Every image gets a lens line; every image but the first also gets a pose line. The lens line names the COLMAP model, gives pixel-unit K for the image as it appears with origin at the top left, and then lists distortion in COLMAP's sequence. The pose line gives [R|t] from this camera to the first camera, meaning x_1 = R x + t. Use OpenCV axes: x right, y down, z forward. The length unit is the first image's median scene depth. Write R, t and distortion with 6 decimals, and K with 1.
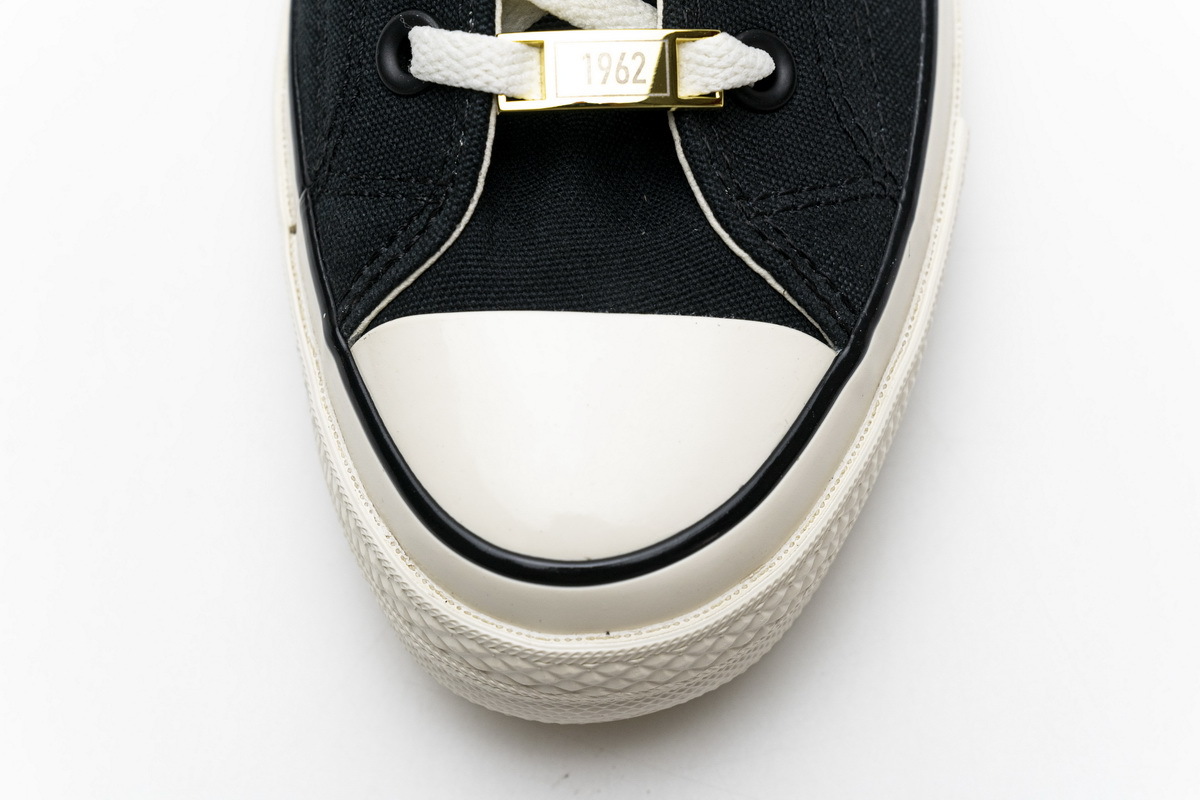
lens RADIAL K [[2435.4, 0, 599.5], [0, 2435.4, 400.1], [0, 0, 1]] dist [0.021866, 0.000000]
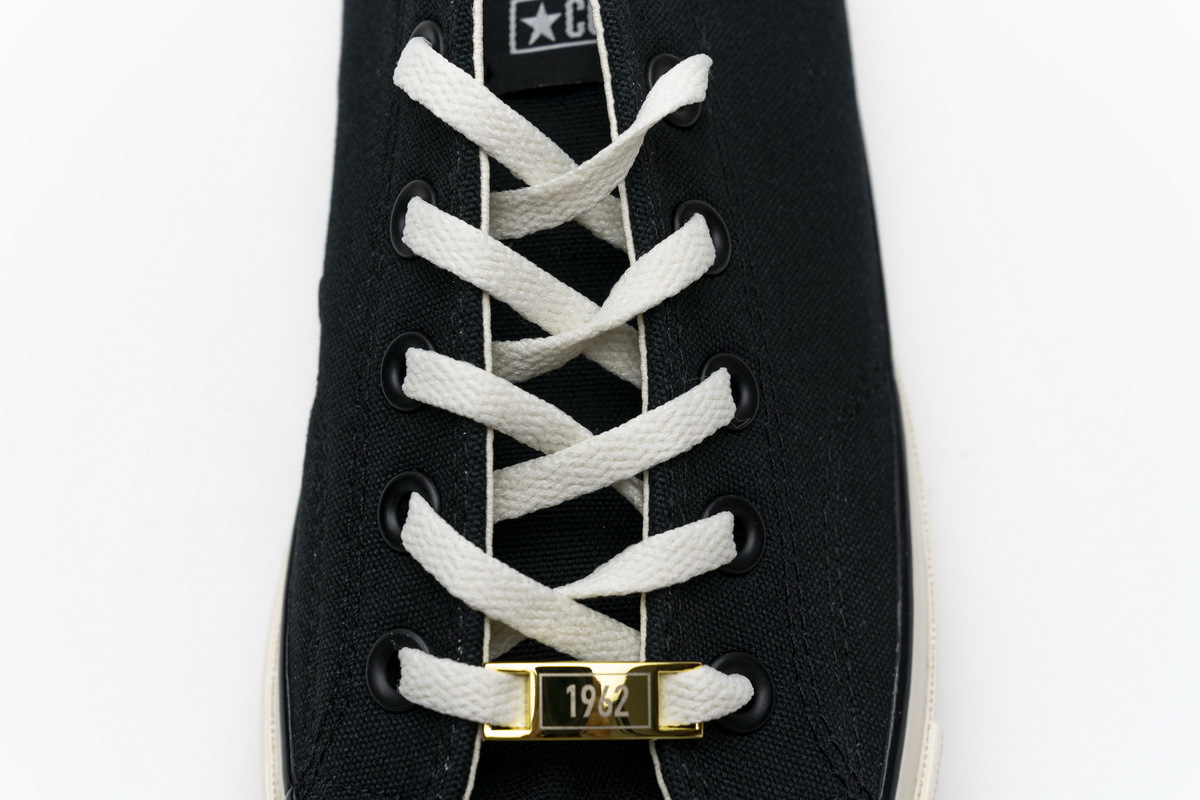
lens RADIAL K [[2435.4, 0, 600.7], [0, 2435.4, 399.9], [0, 0, 1]] dist [0.021866, 0.000000]
pose [[0.999636, 0.026091, 0.006886, -0.002872], [-0.024924, 0.990534, -0.134987, -0.117853], [-0.010343, 0.134766, 0.990823, -0.034515]]
